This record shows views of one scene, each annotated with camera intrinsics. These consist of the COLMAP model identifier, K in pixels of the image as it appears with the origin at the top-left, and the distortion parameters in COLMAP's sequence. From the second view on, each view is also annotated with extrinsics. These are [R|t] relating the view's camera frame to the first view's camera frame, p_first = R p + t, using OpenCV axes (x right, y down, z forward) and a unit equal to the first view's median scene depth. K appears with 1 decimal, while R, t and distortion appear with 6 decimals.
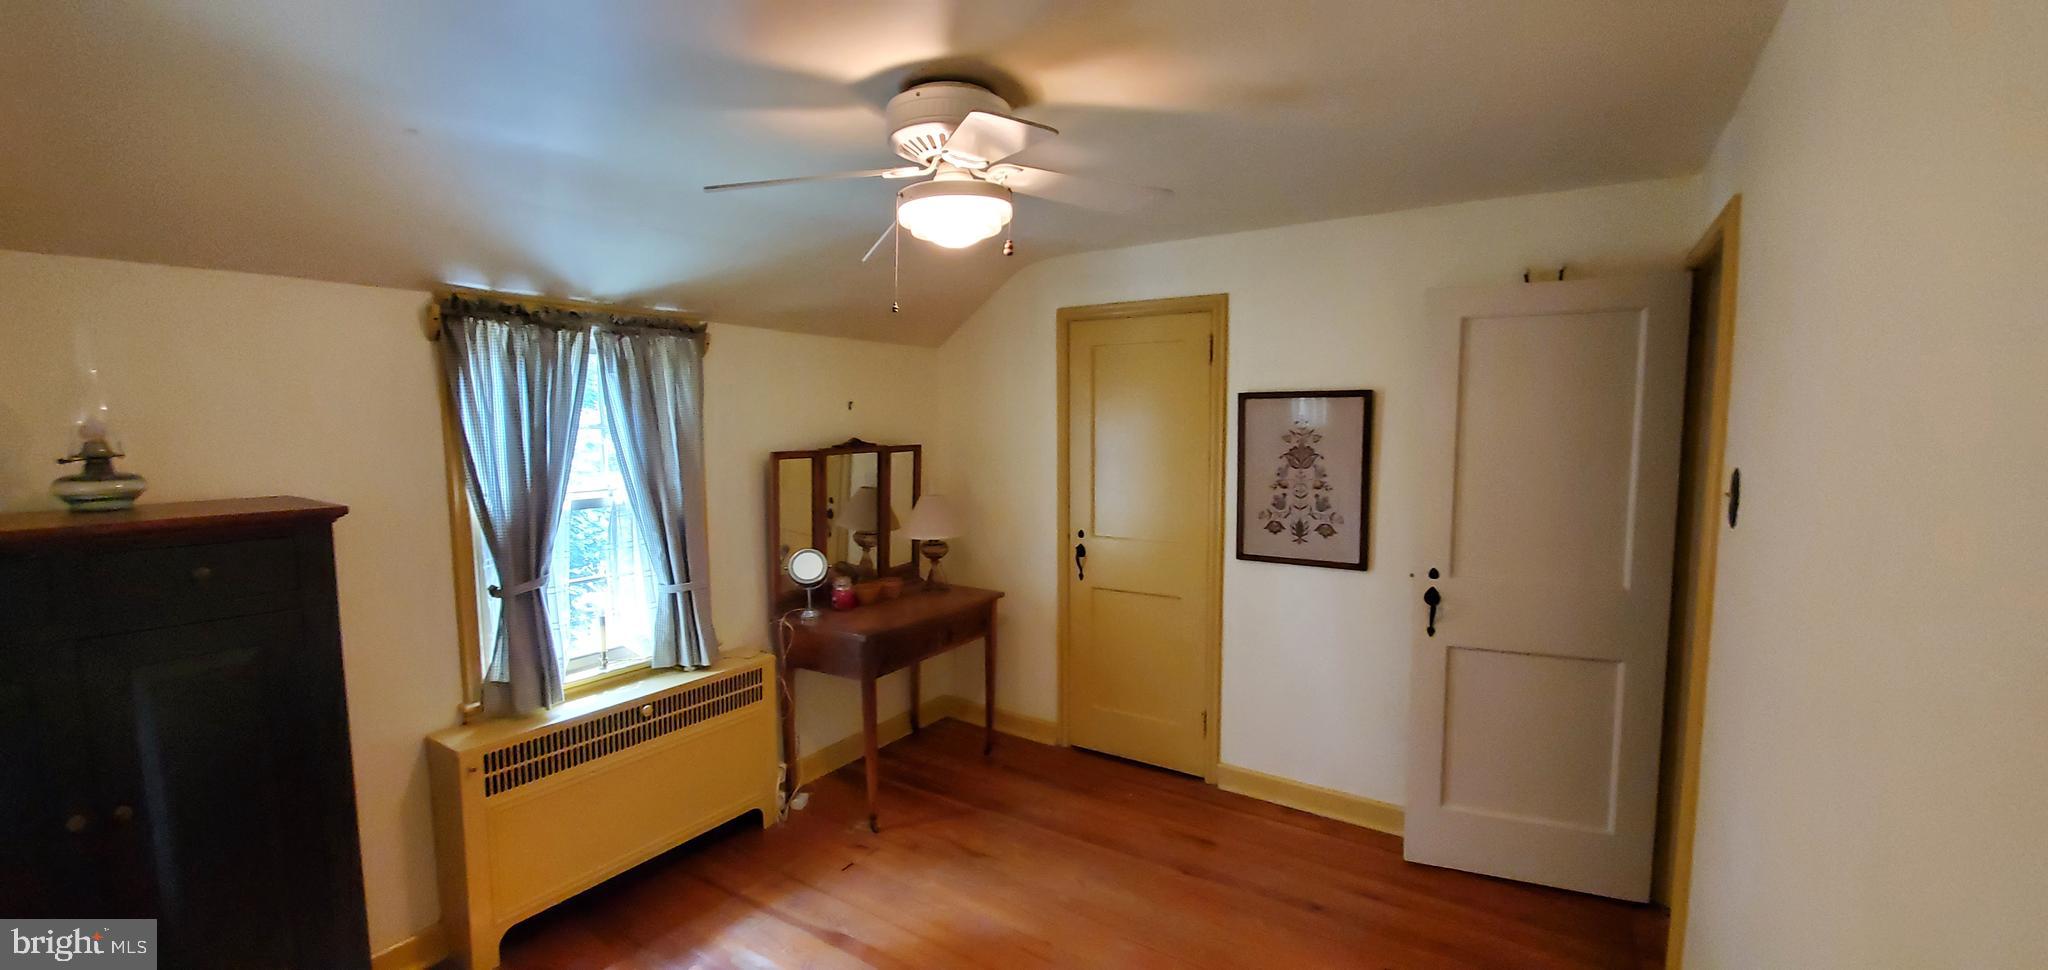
lens RADIAL K [[817.1, 0, 1022.6], [0, 817.1, 501.2], [0, 0, 1]] dist [0.019997, -0.018930]
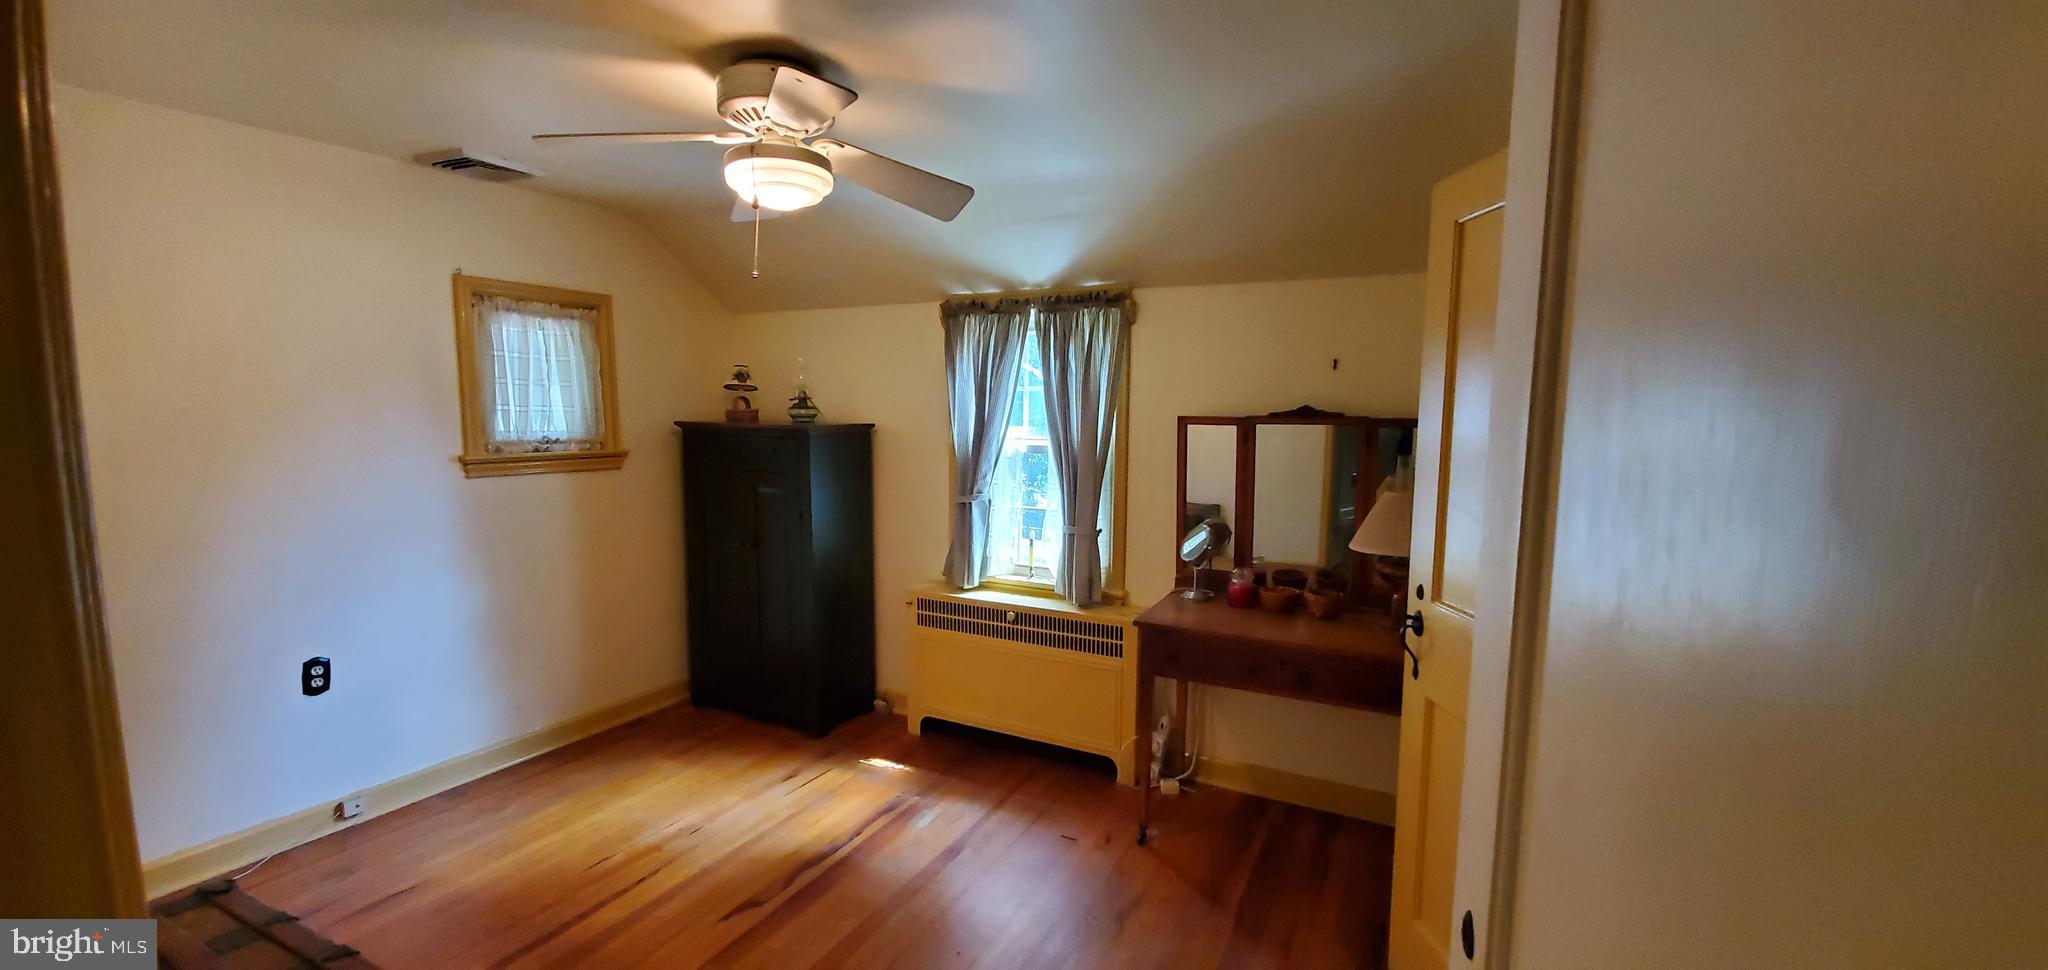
lens RADIAL K [[817.1, 0, 1022.6], [0, 817.1, 501.2], [0, 0, 1]] dist [0.019997, -0.018930]
pose [[0.100387, 0.123553, -0.987247, 0.762347], [-0.110315, 0.987524, 0.112370, -0.059941], [0.988814, 0.097627, 0.112764, 0.873778]]
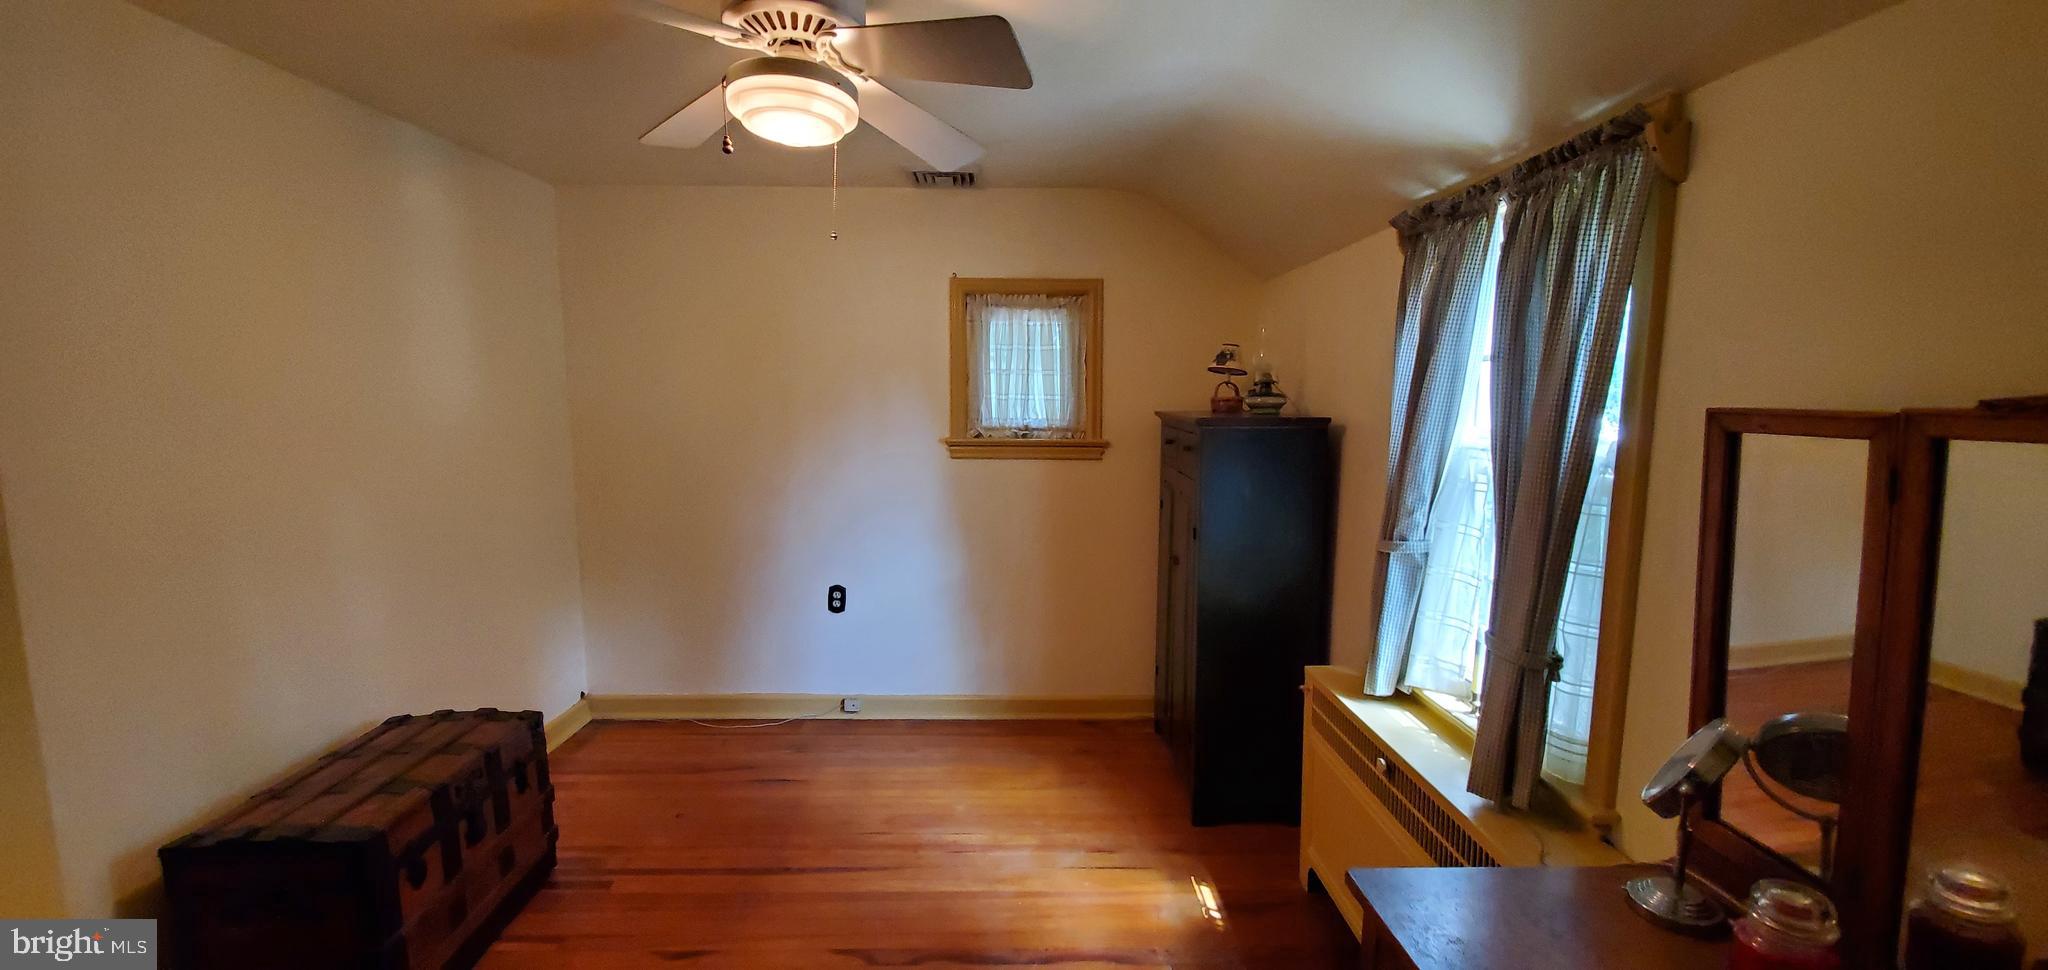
lens RADIAL K [[817.1, 0, 1022.6], [0, 817.1, 501.2], [0, 0, 1]] dist [0.019997, -0.018930]
pose [[-0.831662, 0.078026, -0.549774, 0.165048], [-0.052699, 0.974519, 0.218027, -0.100669], [0.552777, 0.210297, -0.806358, 1.366265]]
